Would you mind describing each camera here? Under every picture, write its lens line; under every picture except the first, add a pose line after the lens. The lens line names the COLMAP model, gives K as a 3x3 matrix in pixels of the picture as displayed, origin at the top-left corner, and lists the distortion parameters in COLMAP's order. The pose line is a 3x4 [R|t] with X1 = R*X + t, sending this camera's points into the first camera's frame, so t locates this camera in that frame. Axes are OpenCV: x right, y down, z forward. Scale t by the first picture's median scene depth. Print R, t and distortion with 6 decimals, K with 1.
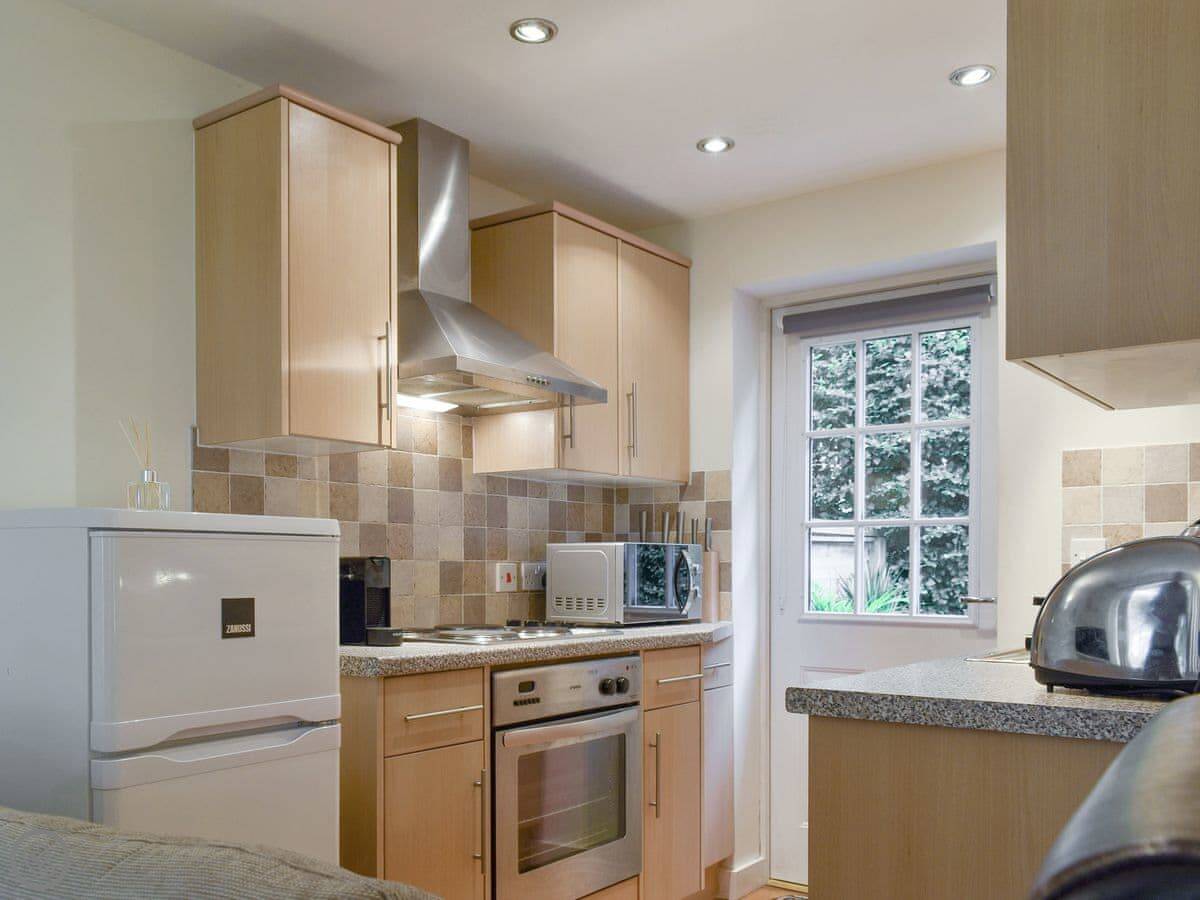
lens RADIAL K [[1096.1, 0, 599.4], [0, 1096.1, 573.2], [0, 0, 1]] dist [0.001486, 0.003376]
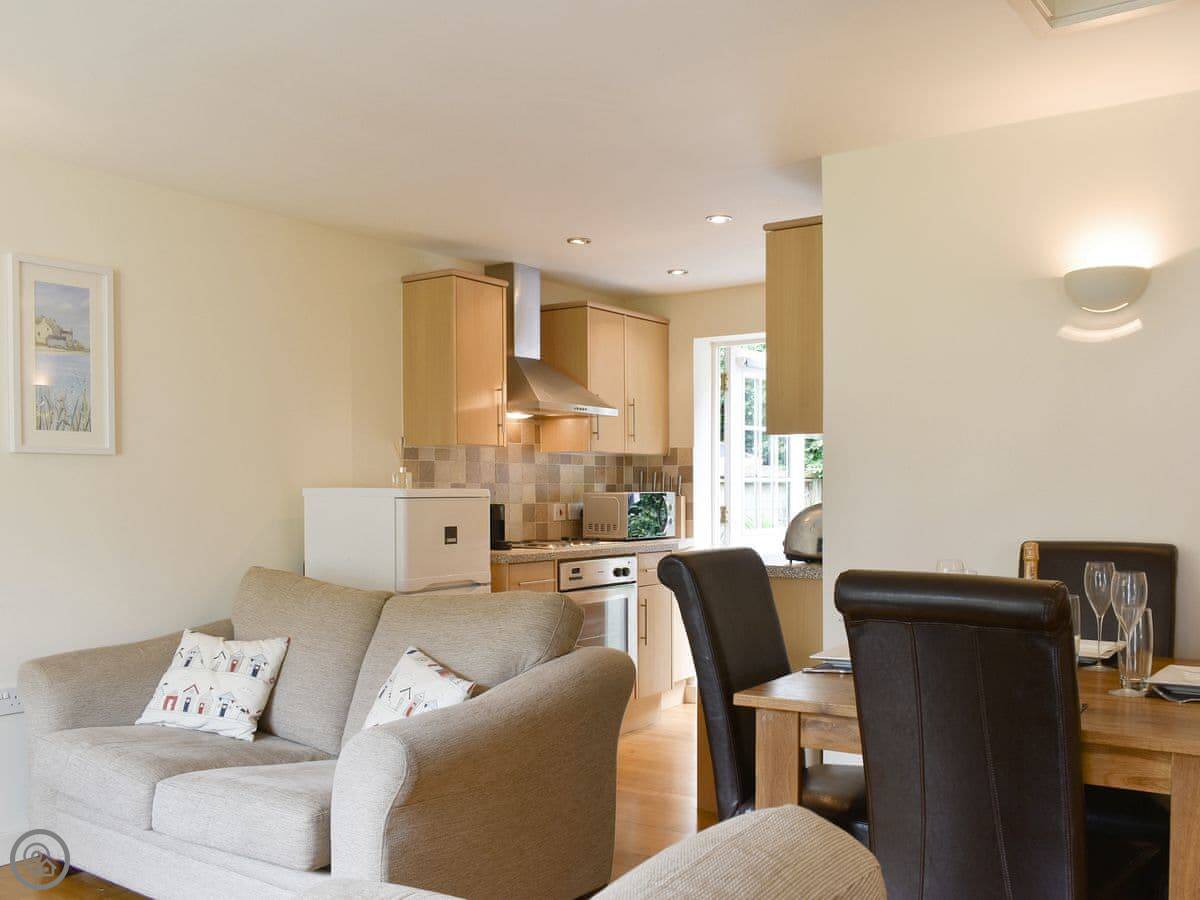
lens RADIAL K [[1081.3, 0, 679.0], [0, 1081.3, 509.5], [0, 0, 1]] dist [-0.015594, -0.005572]
pose [[0.998521, -0.002536, 0.054311, 0.011193], [0.001794, 0.999904, 0.013716, -0.027552], [-0.054341, -0.013598, 0.998430, -0.817551]]
